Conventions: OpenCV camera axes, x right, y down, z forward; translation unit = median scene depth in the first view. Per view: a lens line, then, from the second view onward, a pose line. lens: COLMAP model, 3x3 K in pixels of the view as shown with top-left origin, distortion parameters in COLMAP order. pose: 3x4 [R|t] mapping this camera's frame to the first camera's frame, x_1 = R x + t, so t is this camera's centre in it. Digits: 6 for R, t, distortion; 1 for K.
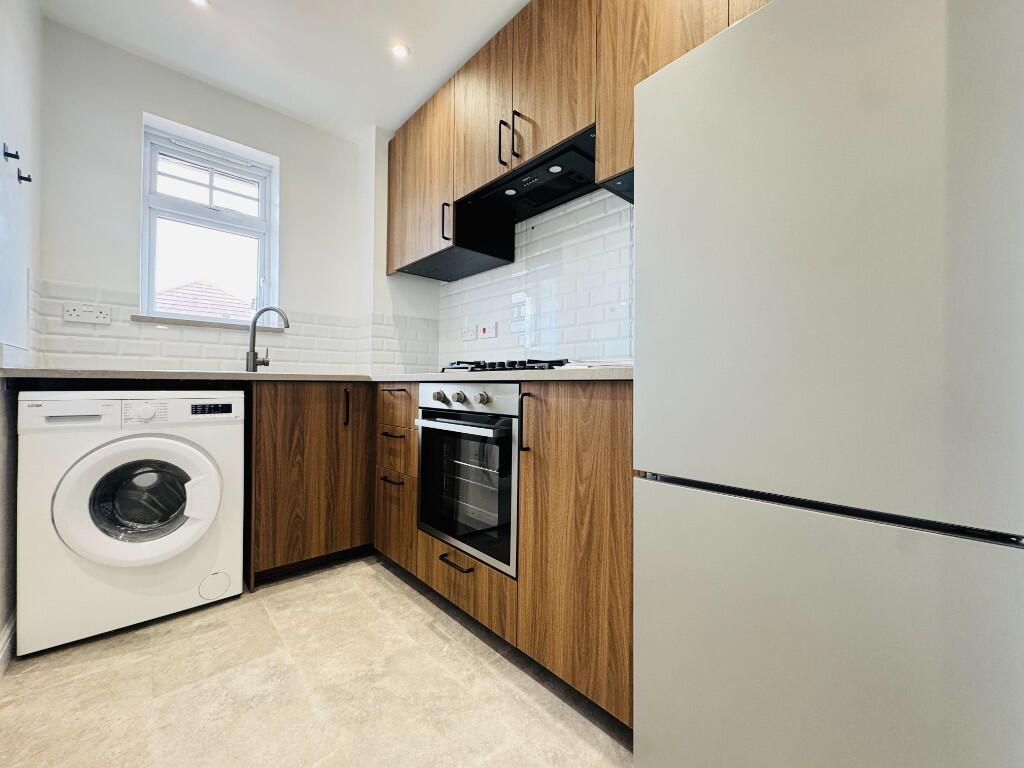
lens RADIAL K [[408.1, 0, 508.0], [0, 408.1, 382.9], [0, 0, 1]] dist [-0.002048, 0.000063]
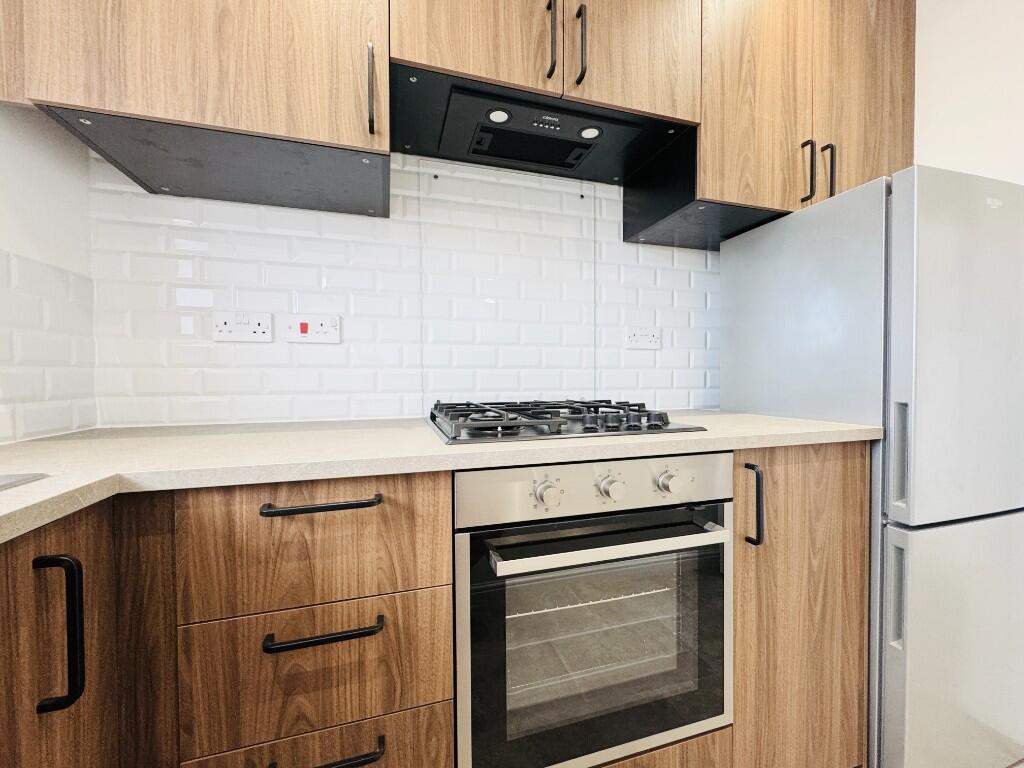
lens RADIAL K [[408.1, 0, 510.5], [0, 408.1, 385.2], [0, 0, 1]] dist [-0.002048, 0.000063]
pose [[0.425238, -0.032802, 0.904487, -0.800592], [0.005903, 0.999422, 0.033470, -0.145715], [-0.905063, -0.008894, 0.425186, 1.089342]]
